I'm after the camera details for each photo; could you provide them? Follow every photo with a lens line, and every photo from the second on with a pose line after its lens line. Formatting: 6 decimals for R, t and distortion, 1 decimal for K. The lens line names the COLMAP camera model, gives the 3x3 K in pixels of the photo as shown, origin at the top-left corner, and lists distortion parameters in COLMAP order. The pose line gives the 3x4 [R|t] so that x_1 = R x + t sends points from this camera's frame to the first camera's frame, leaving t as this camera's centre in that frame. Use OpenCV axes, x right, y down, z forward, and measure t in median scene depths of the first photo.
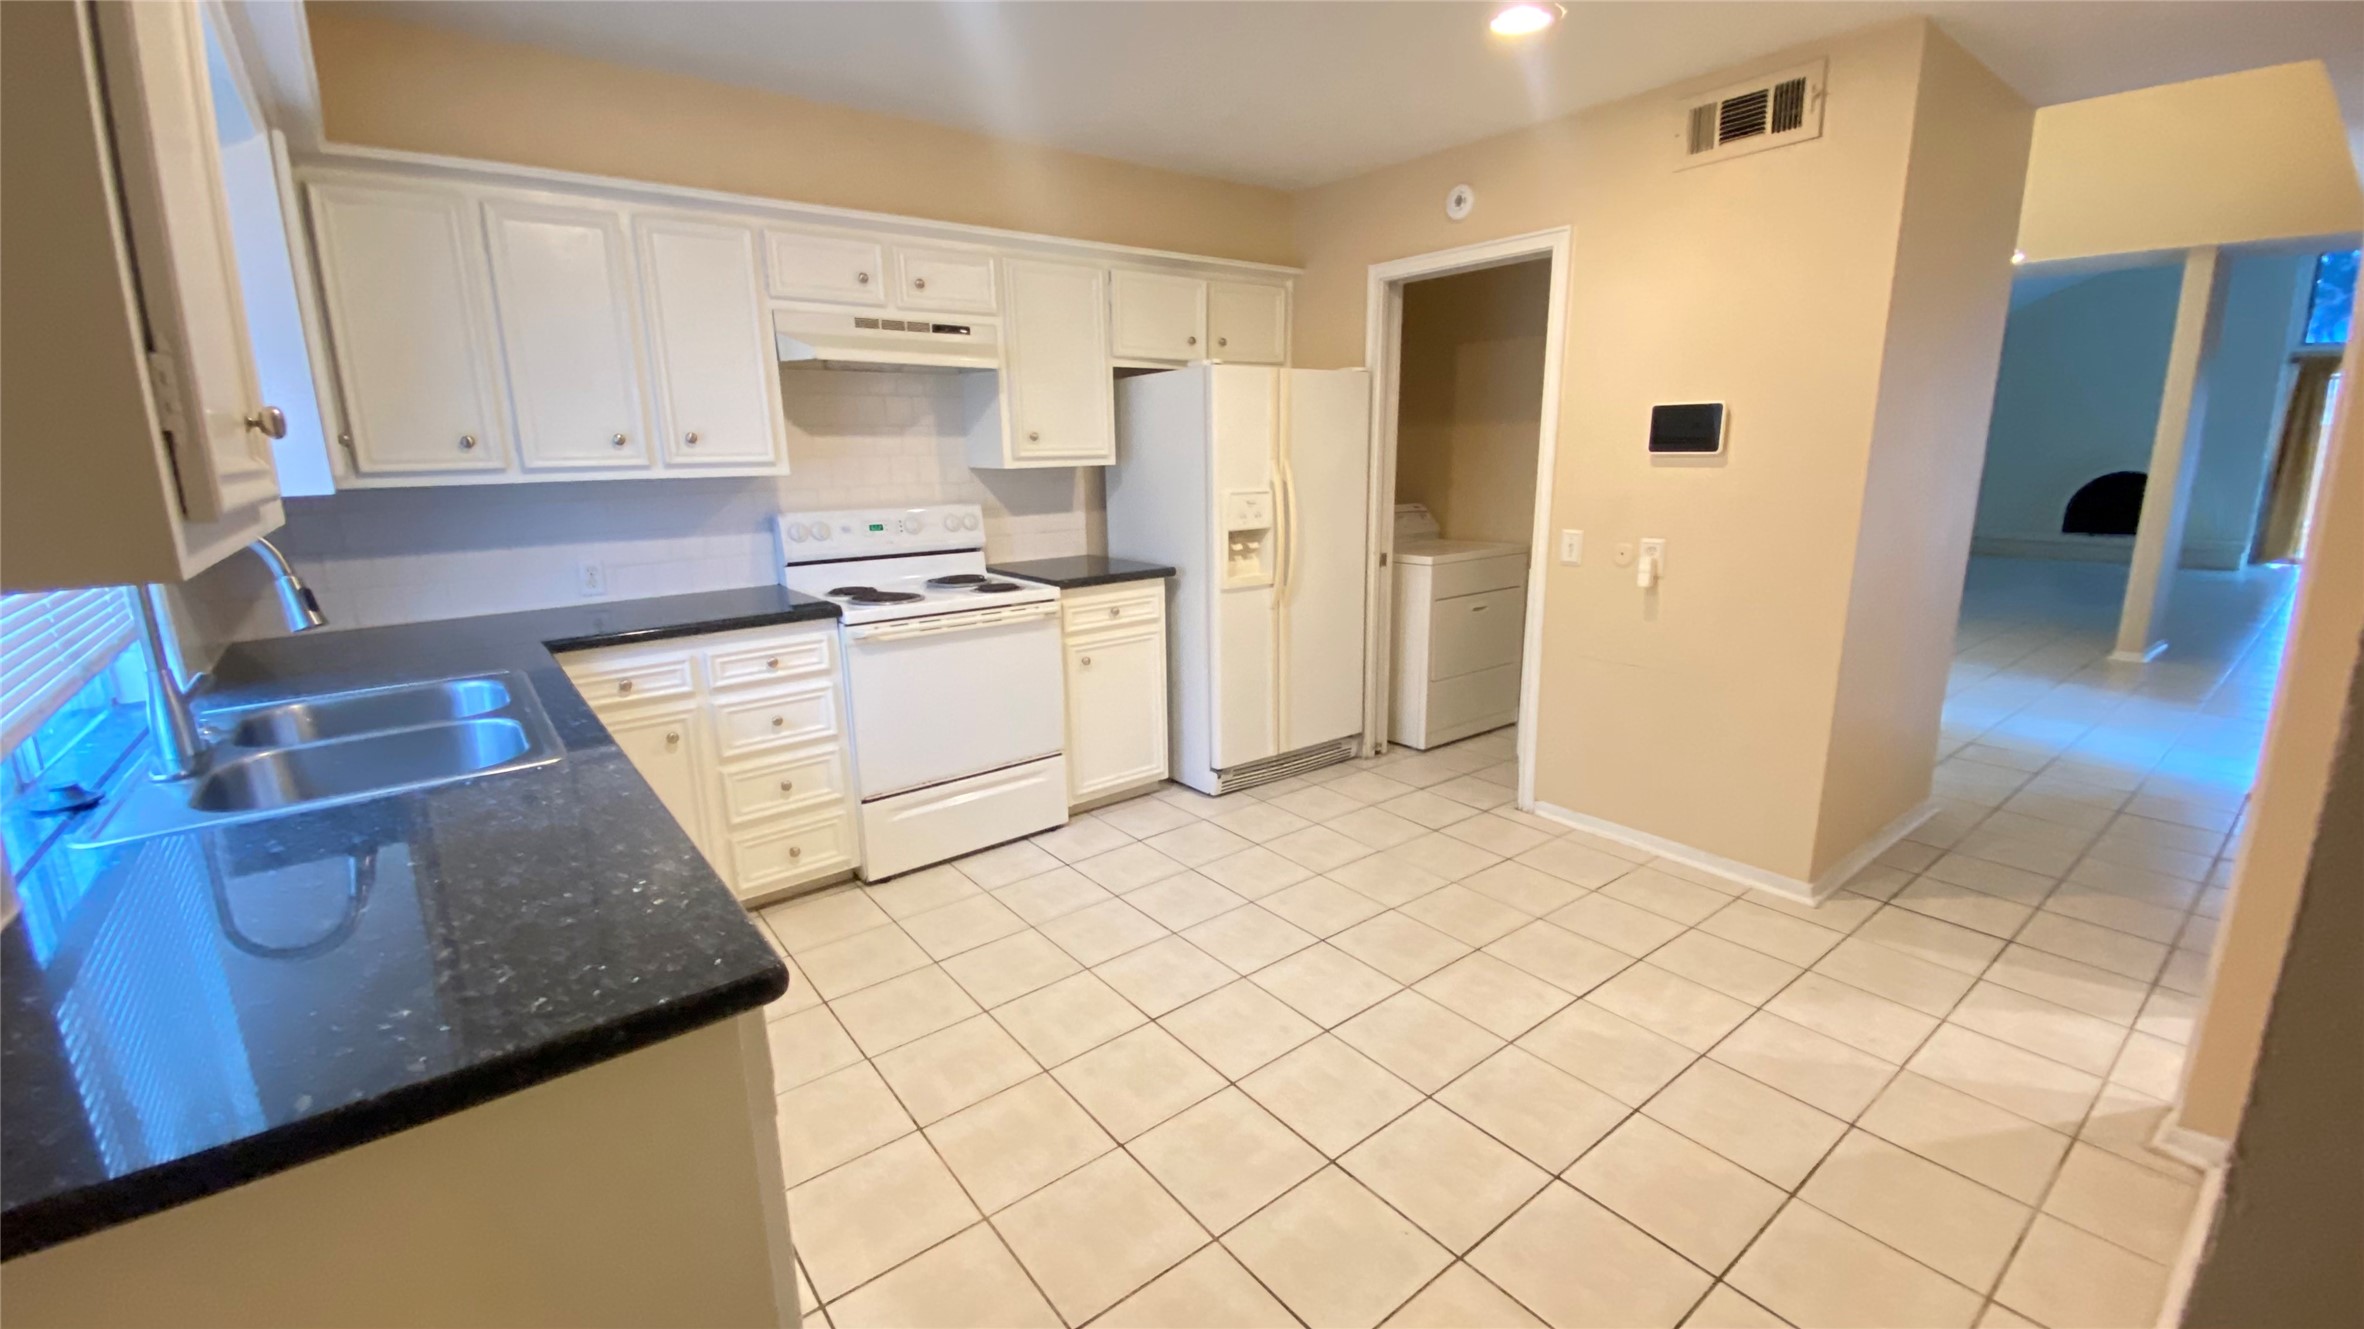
lens RADIAL K [[964.8, 0, 1200.4], [0, 964.8, 678.7], [0, 0, 1]] dist [-0.005215, -0.001544]
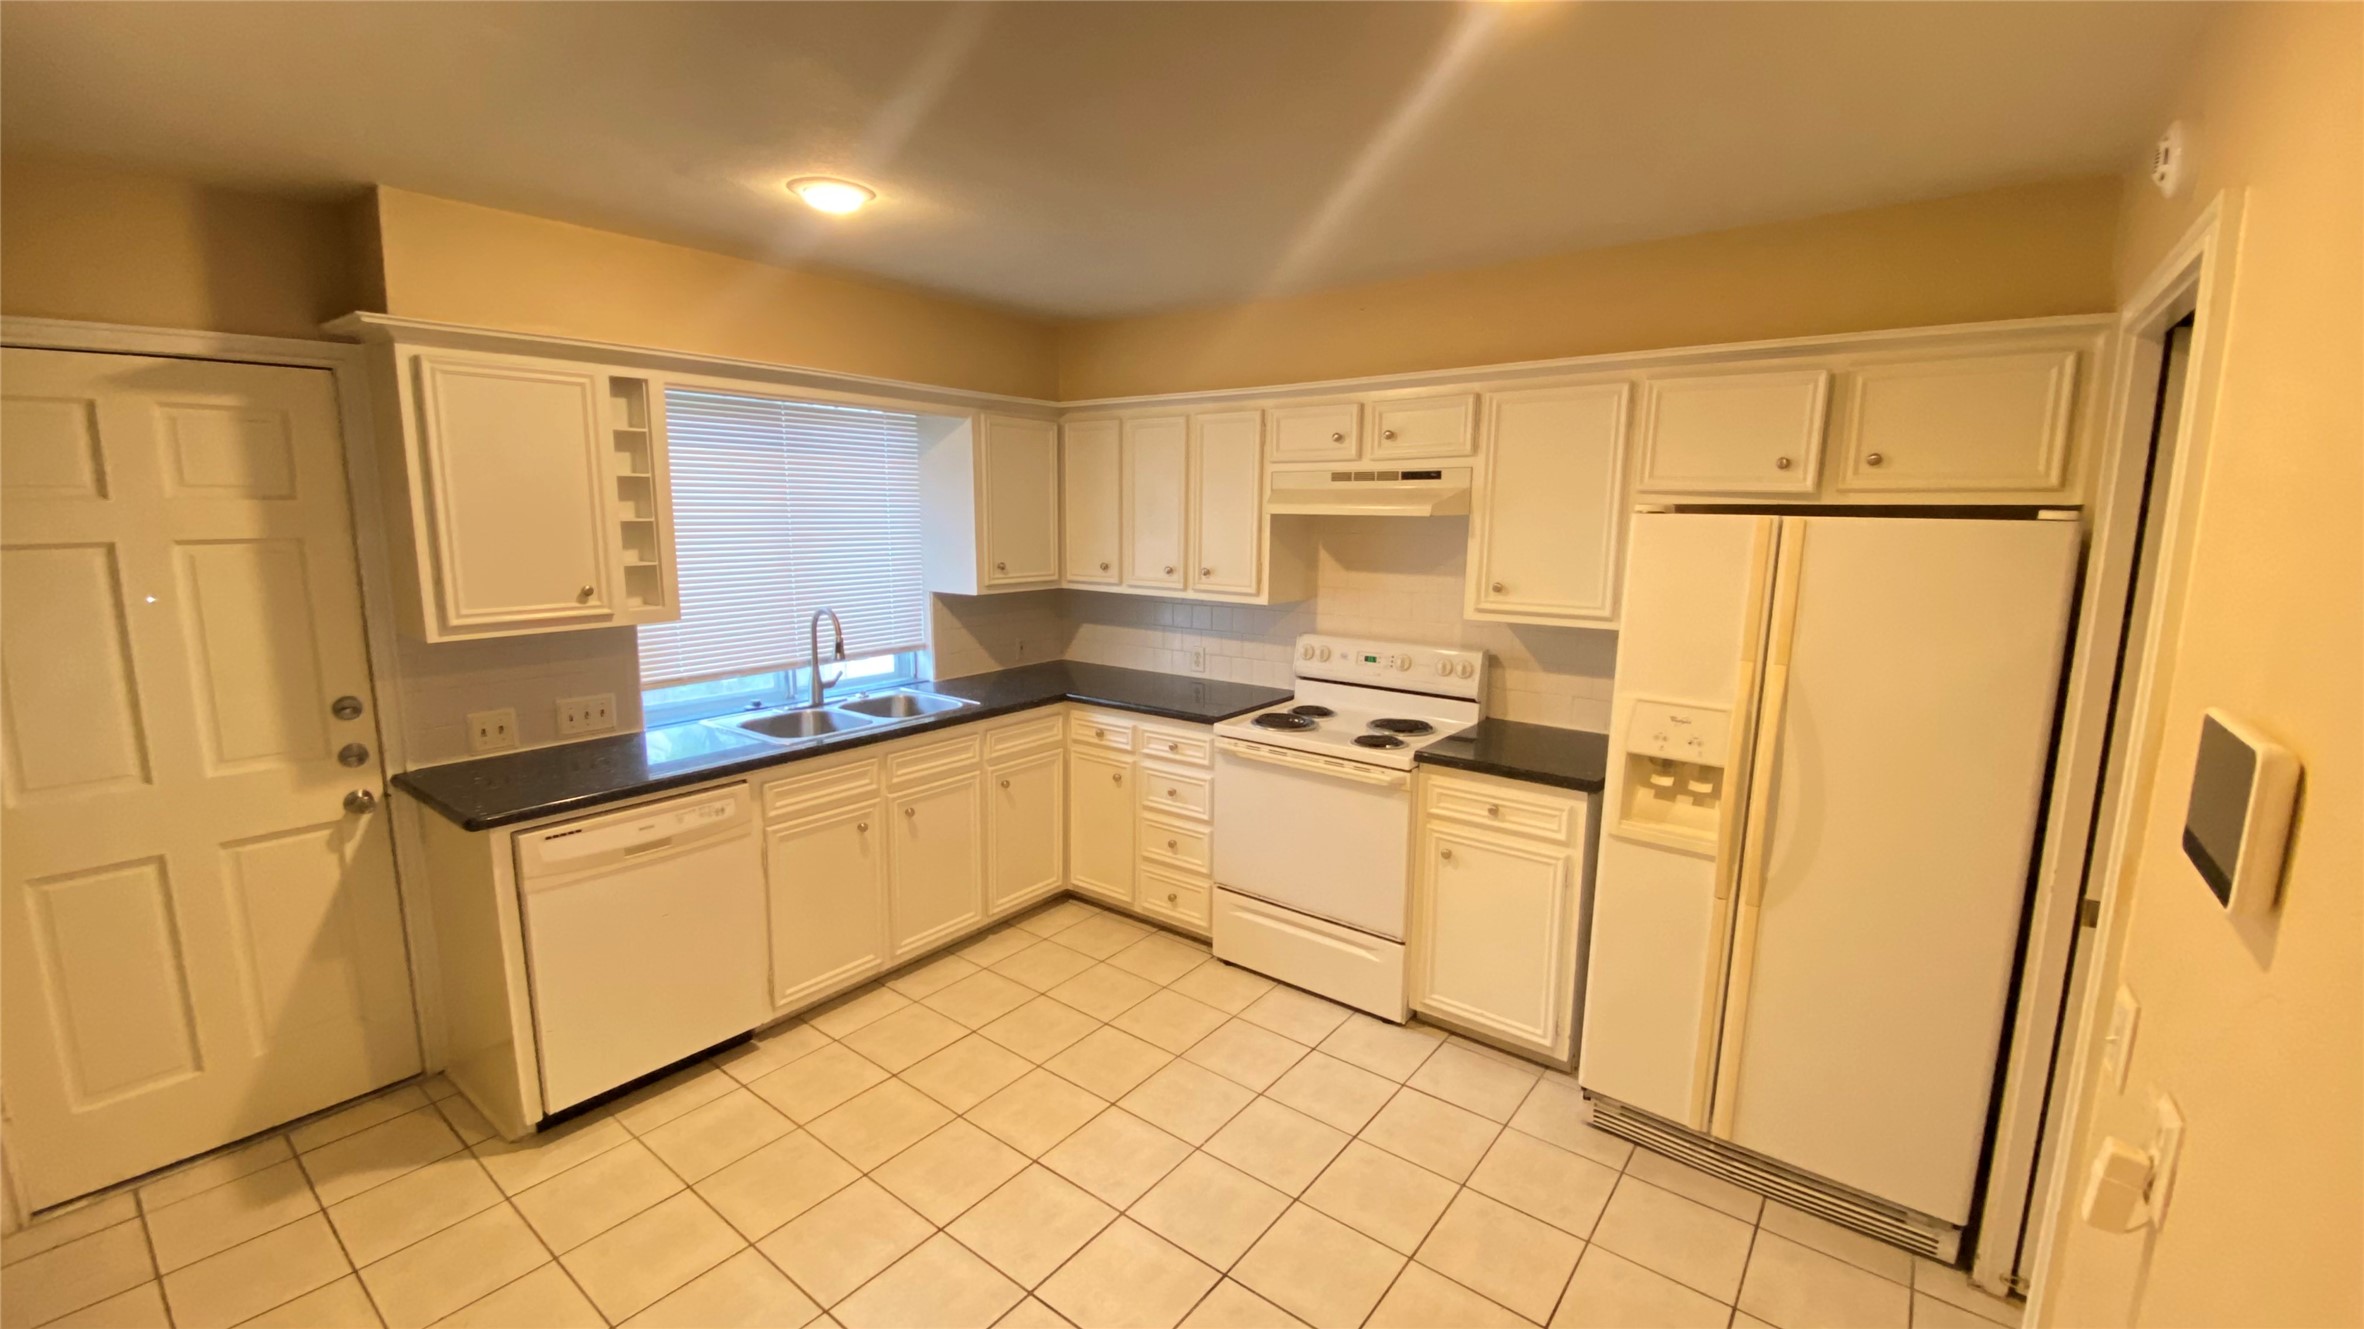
lens RADIAL K [[964.8, 0, 1180.2], [0, 964.8, 640.6], [0, 0, 1]] dist [-0.005215, -0.001544]
pose [[0.194716, 0.150793, -0.969199, 0.681763], [-0.235827, 0.966325, 0.102967, -0.251685], [0.952088, 0.208514, 0.223719, 0.603215]]
